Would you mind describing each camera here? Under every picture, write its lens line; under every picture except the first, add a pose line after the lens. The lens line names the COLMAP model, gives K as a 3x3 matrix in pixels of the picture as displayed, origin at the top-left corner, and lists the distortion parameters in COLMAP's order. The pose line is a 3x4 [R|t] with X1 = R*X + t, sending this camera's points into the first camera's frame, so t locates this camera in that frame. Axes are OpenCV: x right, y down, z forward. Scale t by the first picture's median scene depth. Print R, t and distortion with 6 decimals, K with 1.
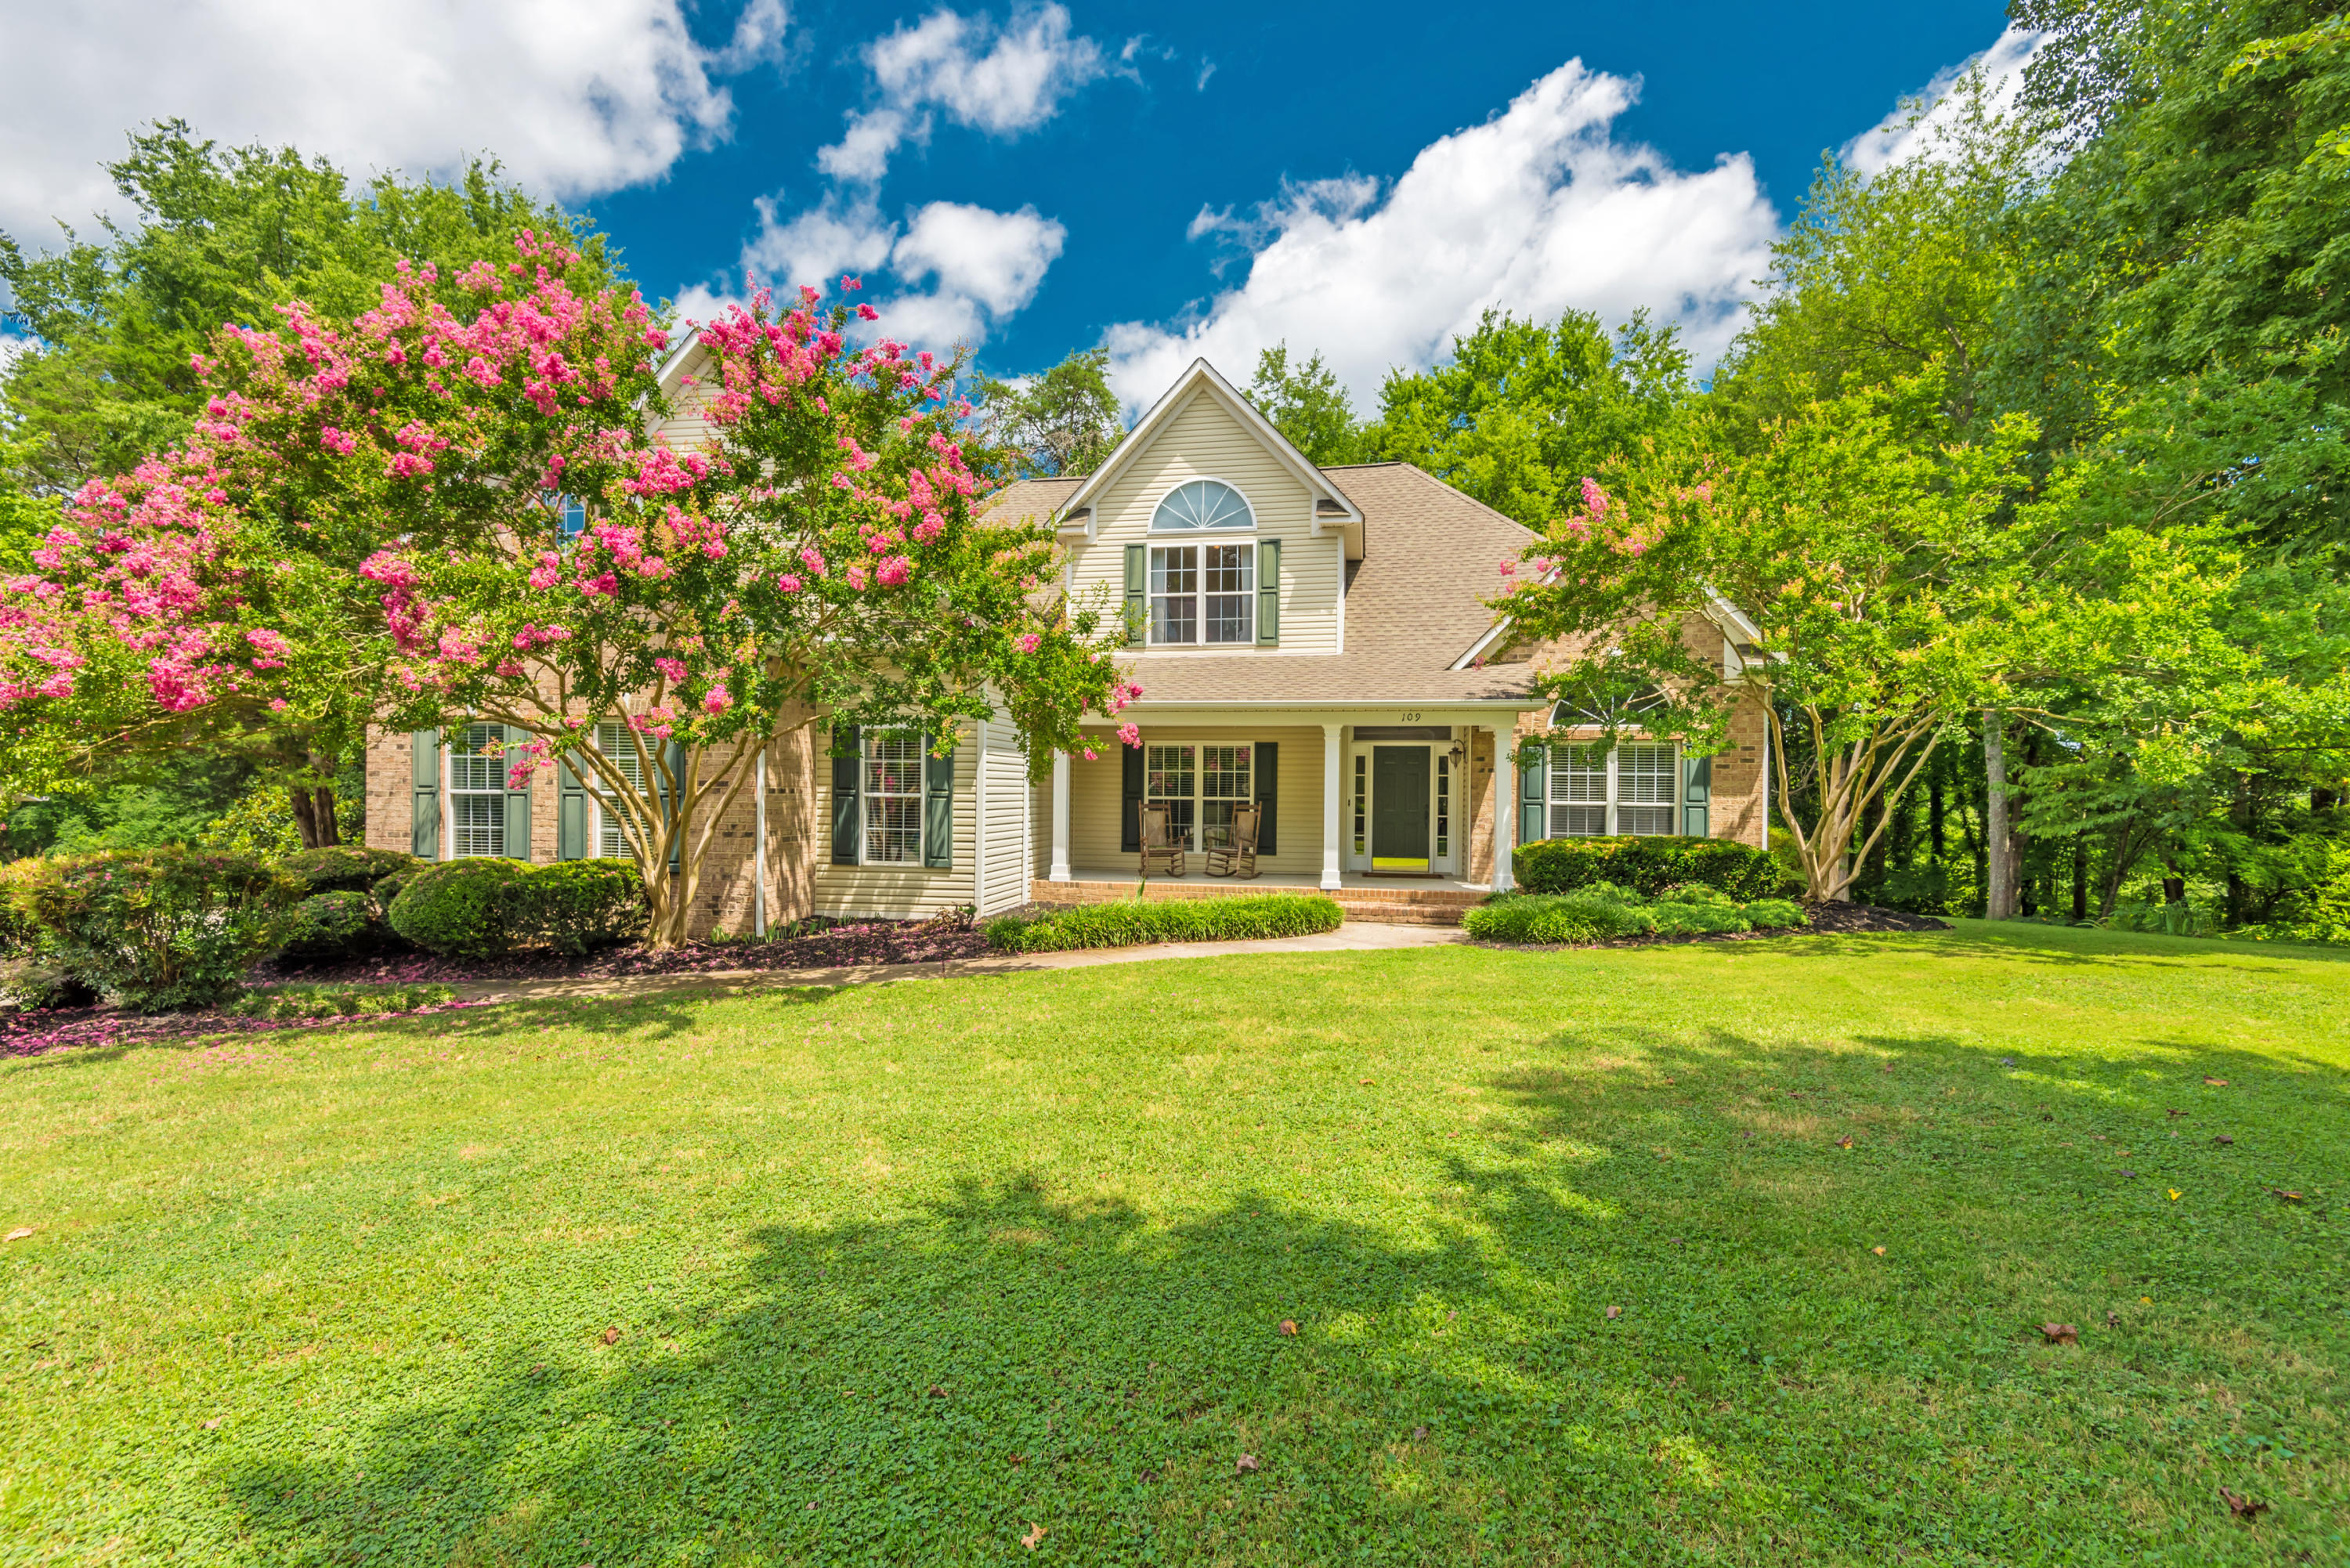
lens RADIAL K [[1073.0, 0, 1169.3], [0, 1073.0, 786.7], [0, 0, 1]] dist [0.017583, -0.007377]
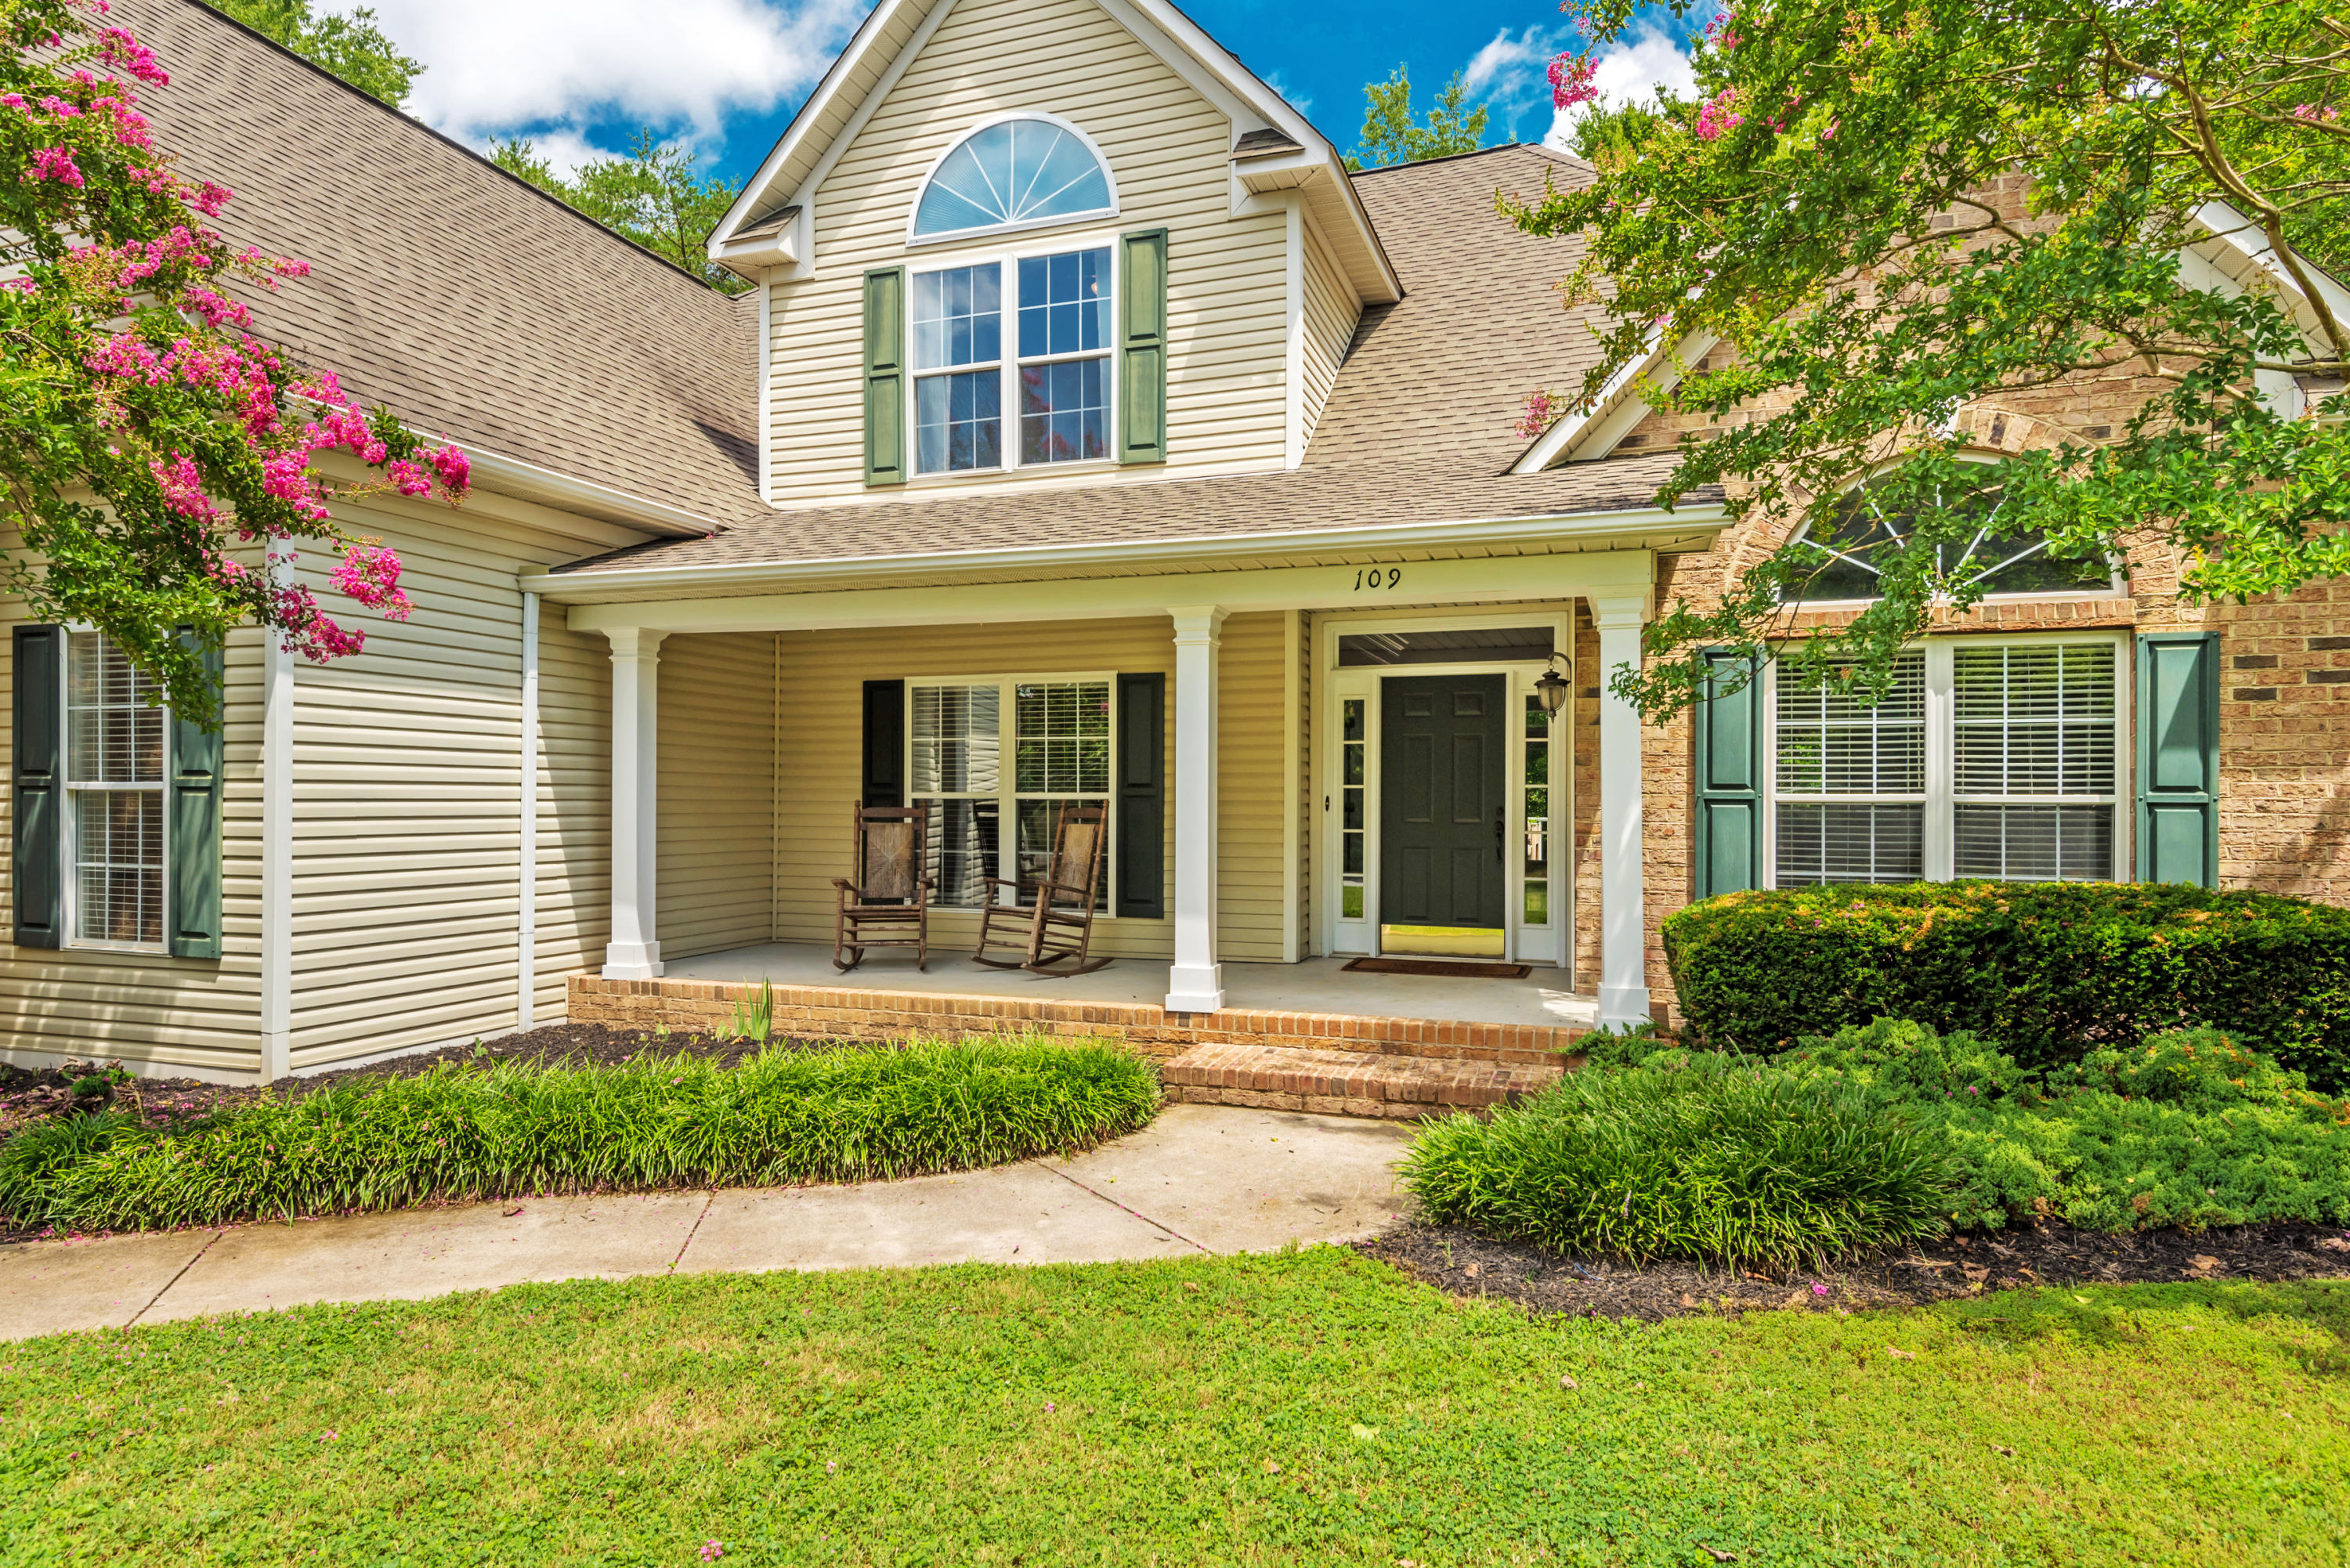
lens RADIAL K [[1353.1, 0, 1186.7], [0, 1353.1, 793.9], [0, 0, 1]] dist [0.005878, -0.001950]
pose [[0.987930, -0.007429, -0.154723, 0.248413], [0.006669, 0.999963, -0.005428, 0.017033], [0.154758, 0.004330, 0.987943, 0.539273]]
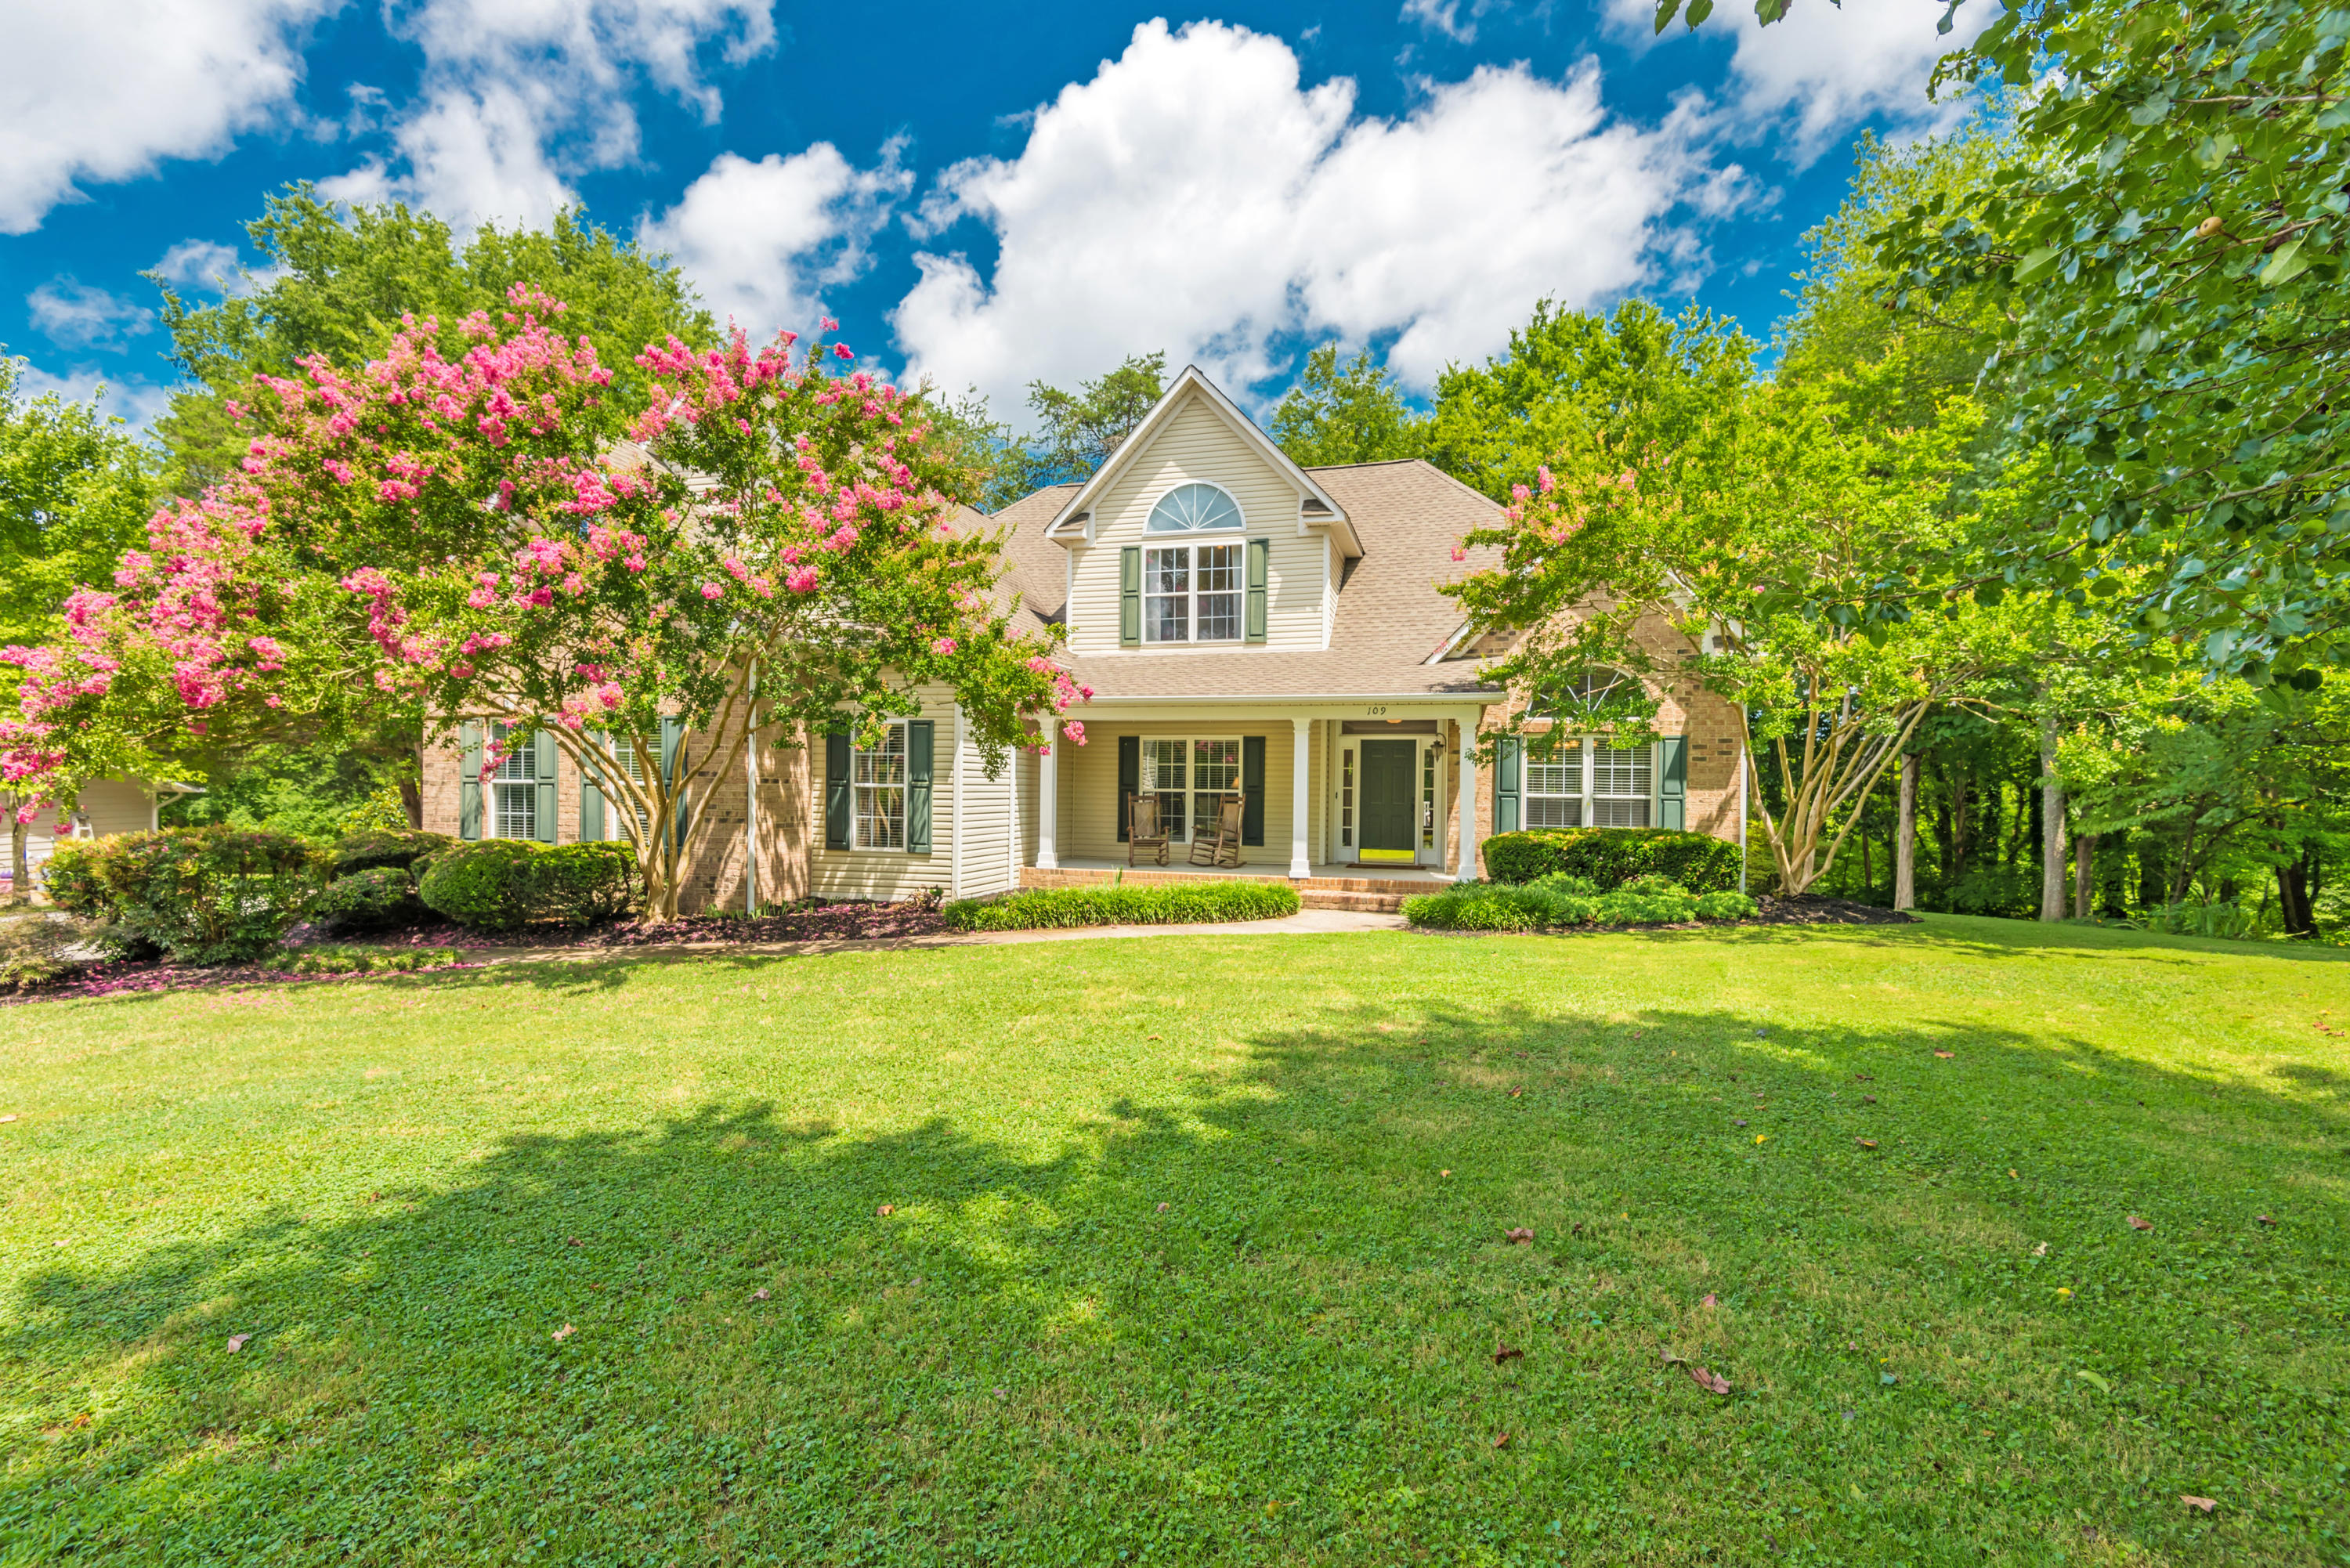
lens RADIAL K [[1073.0, 0, 1172.2], [0, 1073.0, 790.6], [0, 0, 1]] dist [0.017583, -0.007377]
pose [[0.995278, 0.002735, -0.097030, 0.139884], [-0.002284, 0.999986, 0.004758, 0.007328], [0.097042, -0.004514, 0.995270, -0.040910]]
